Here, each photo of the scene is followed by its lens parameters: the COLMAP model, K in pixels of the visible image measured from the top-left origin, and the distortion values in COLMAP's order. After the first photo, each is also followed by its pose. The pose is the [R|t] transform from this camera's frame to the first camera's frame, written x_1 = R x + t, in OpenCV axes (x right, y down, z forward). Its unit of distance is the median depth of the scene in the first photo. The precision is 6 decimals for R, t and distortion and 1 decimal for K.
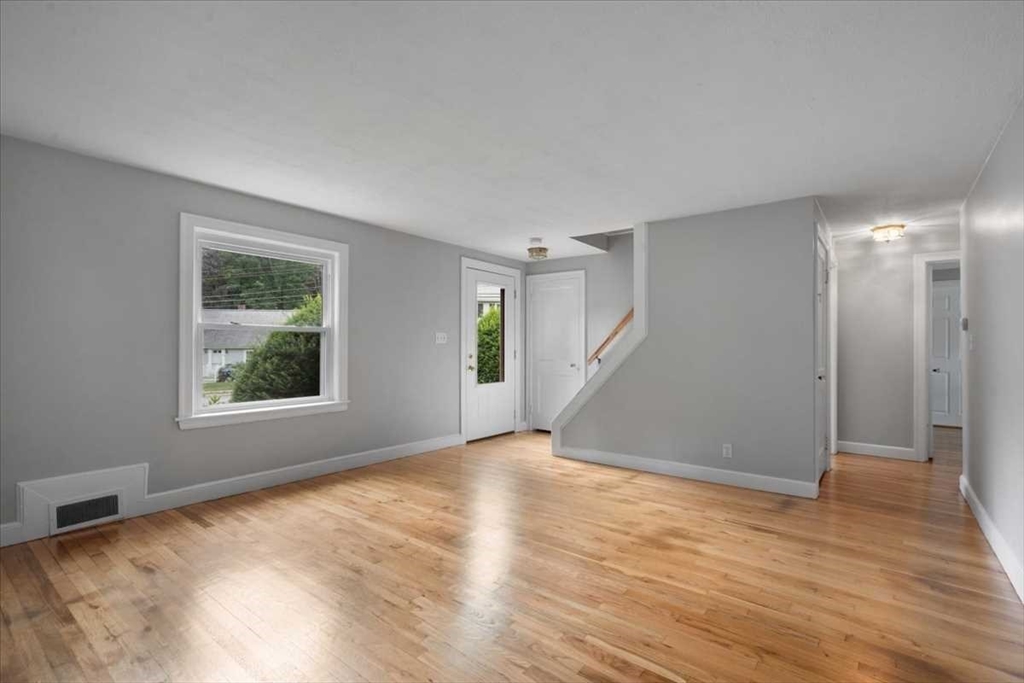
lens RADIAL K [[472.6, 0, 511.7], [0, 472.6, 340.4], [0, 0, 1]] dist [-0.008991, 0.003185]
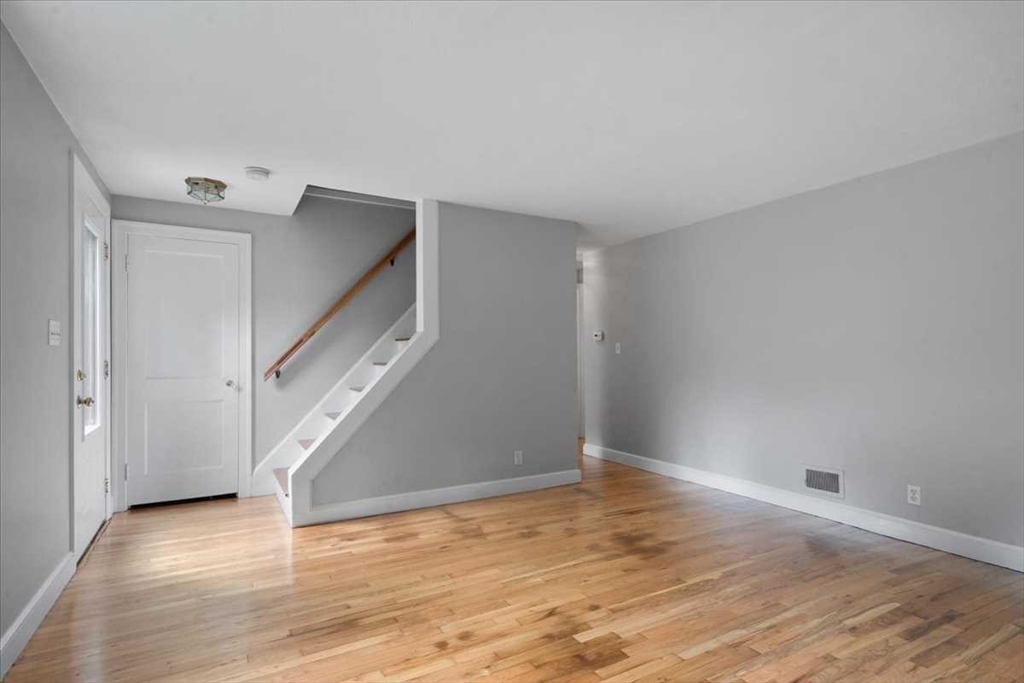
lens RADIAL K [[530.5, 0, 528.7], [0, 530.5, 350.6], [0, 0, 1]] dist [-0.002298, -0.000650]
pose [[0.369015, 0.002671, 0.929419, -0.641716], [-0.008708, 0.999962, 0.000583, 0.009905], [-0.929382, -0.008309, 0.369025, 0.648153]]
